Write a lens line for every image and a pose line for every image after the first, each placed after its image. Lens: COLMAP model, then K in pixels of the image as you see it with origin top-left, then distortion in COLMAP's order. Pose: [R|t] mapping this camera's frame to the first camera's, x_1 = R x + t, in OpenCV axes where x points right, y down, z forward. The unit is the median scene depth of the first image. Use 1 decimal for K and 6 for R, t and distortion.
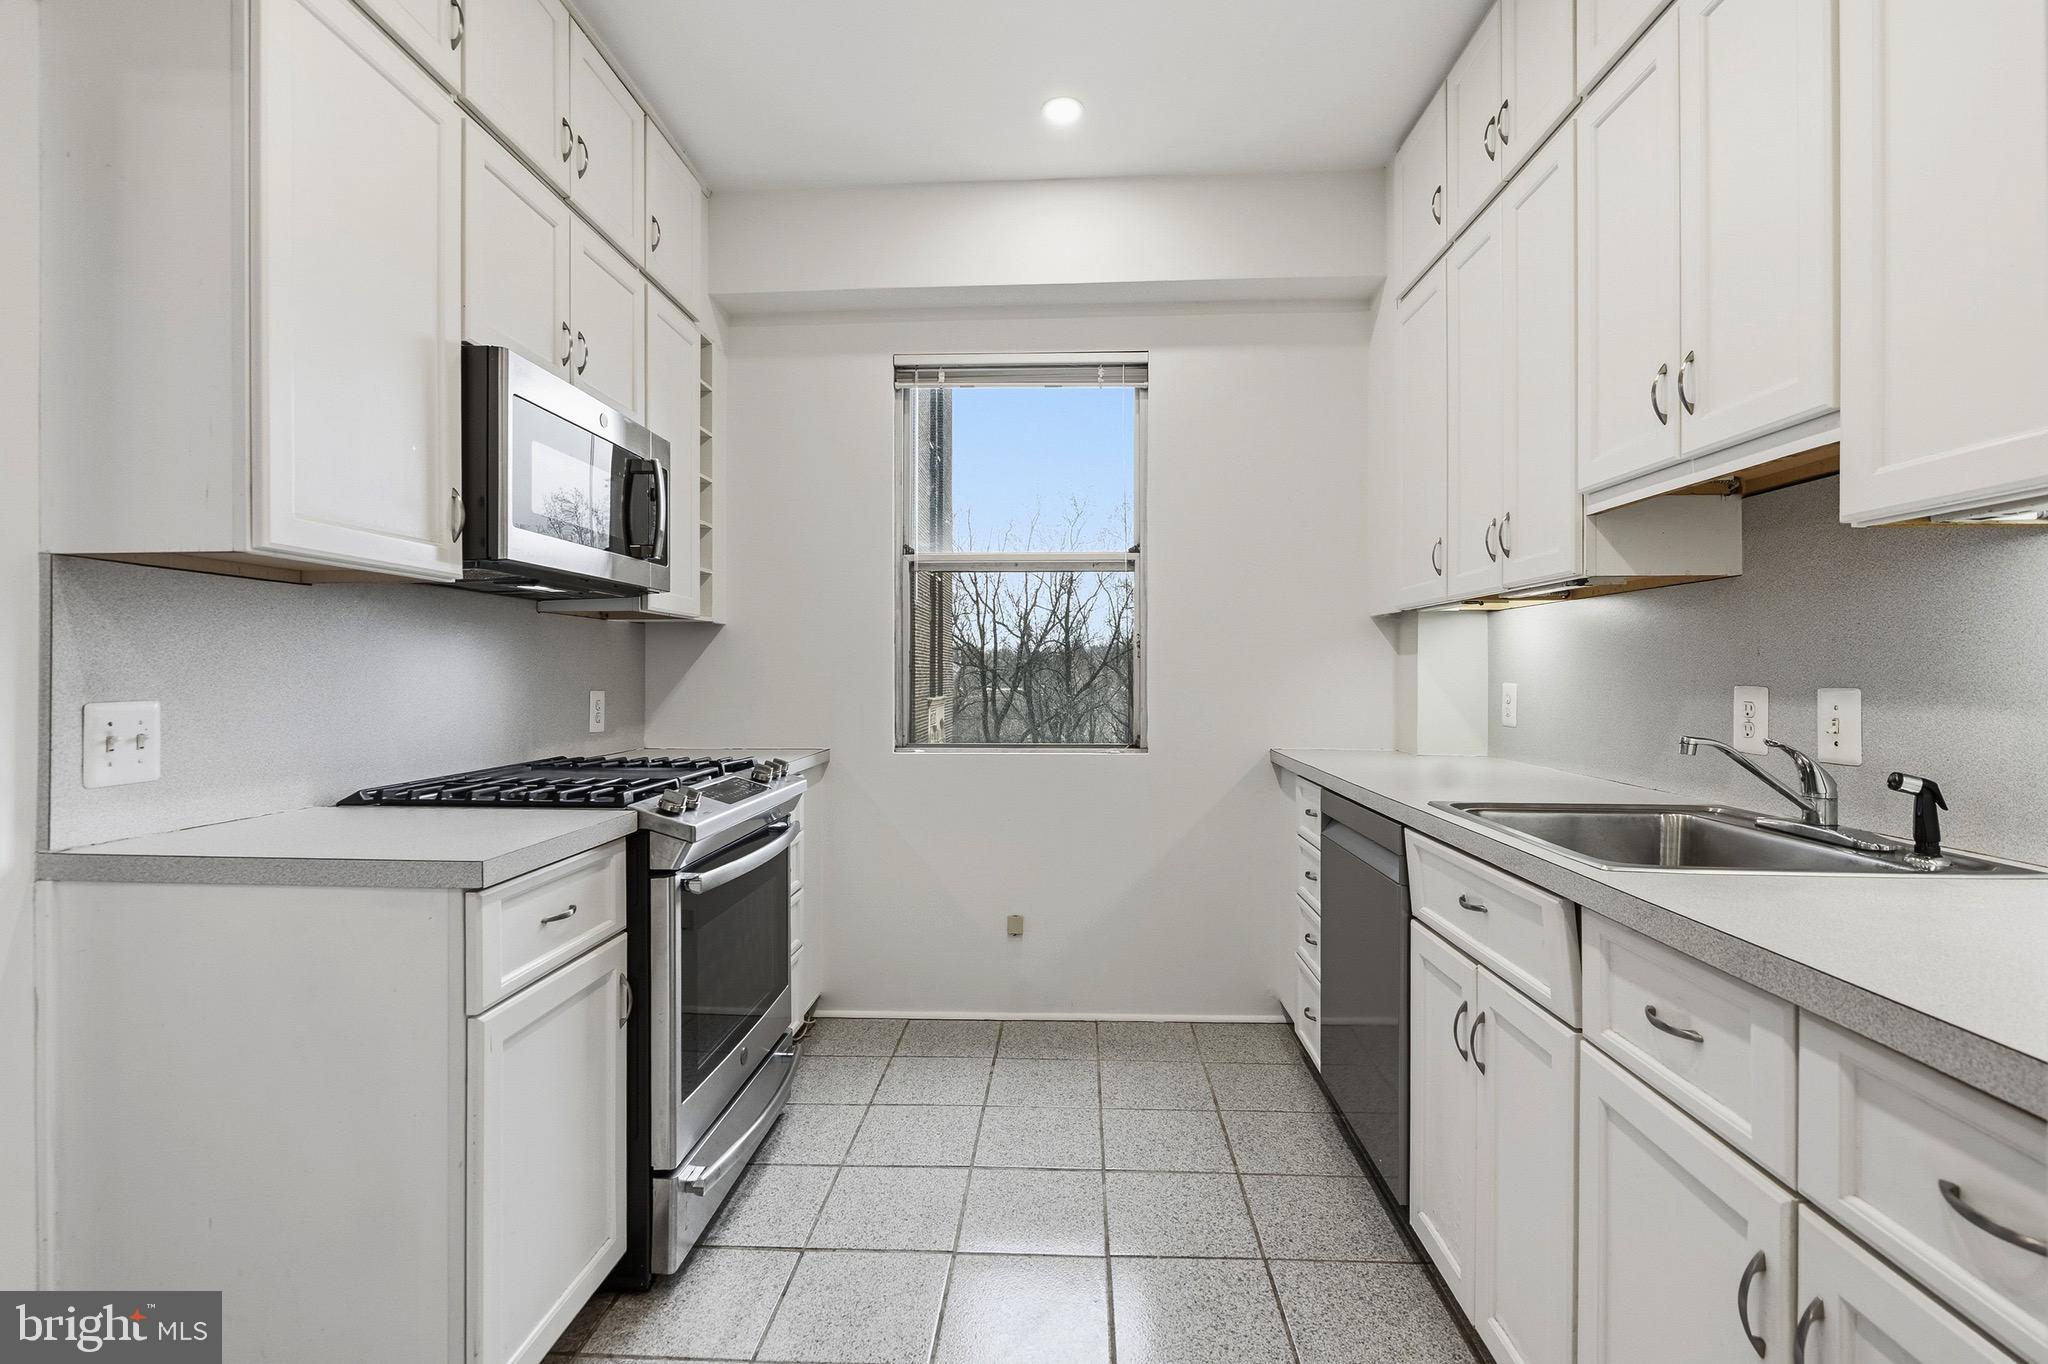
lens RADIAL K [[947.8, 0, 1026.1], [0, 947.8, 675.7], [0, 0, 1]] dist [-0.002525, -0.000158]
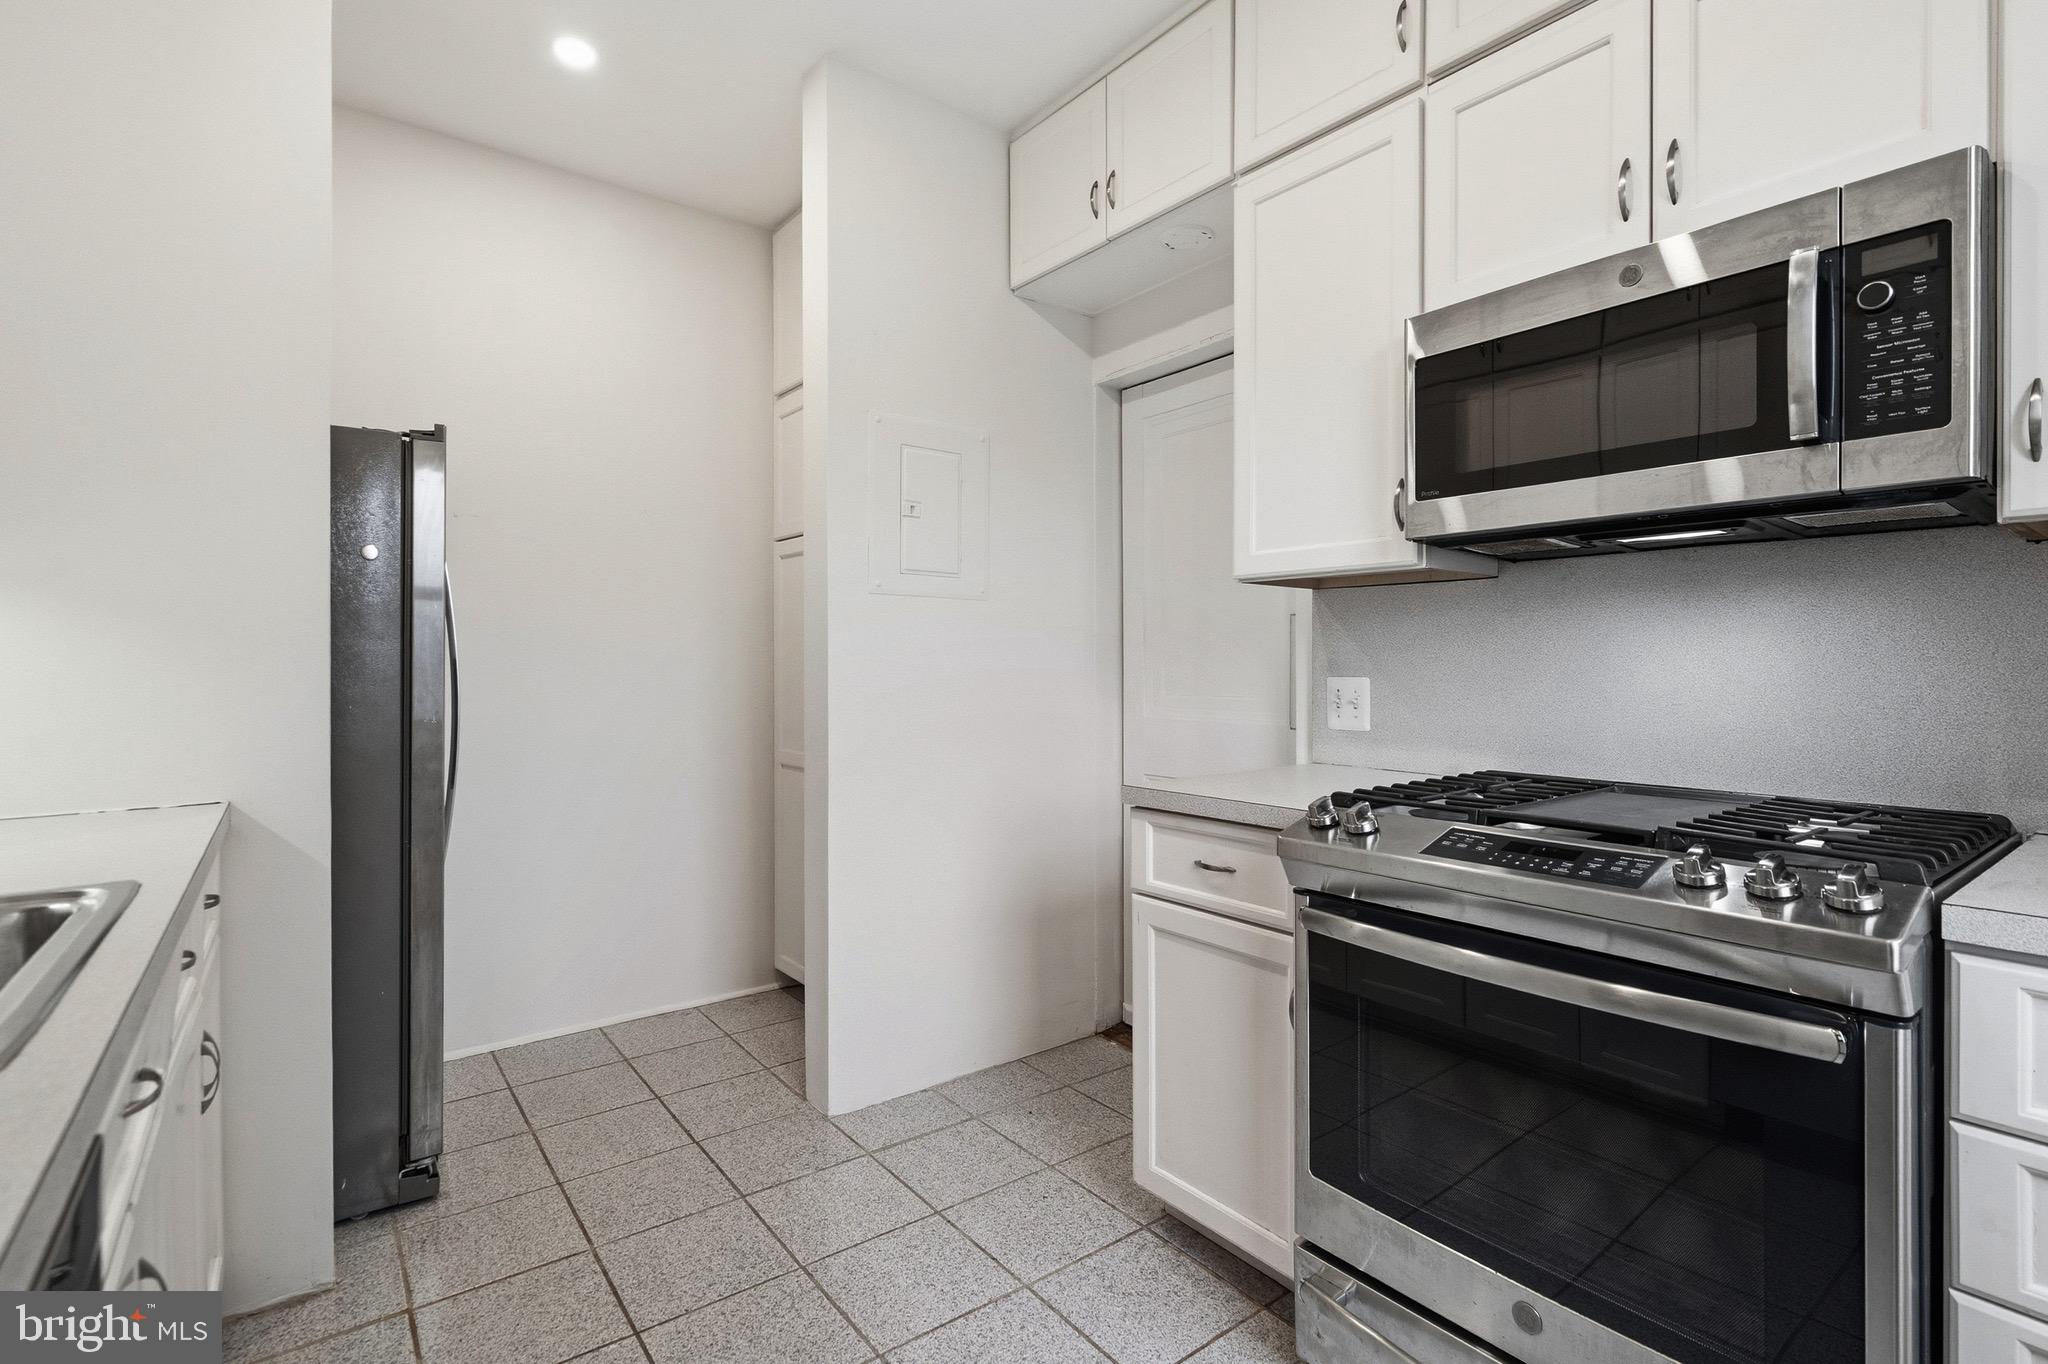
lens RADIAL K [[947.8, 0, 1026.6], [0, 947.8, 672.5], [0, 0, 1]] dist [-0.002525, -0.000158]
pose [[-0.768549, 0.006252, -0.639761, 0.443221], [0.002330, 0.999973, 0.006974, 0.007478], [0.639787, 0.003869, -0.768543, 1.847961]]
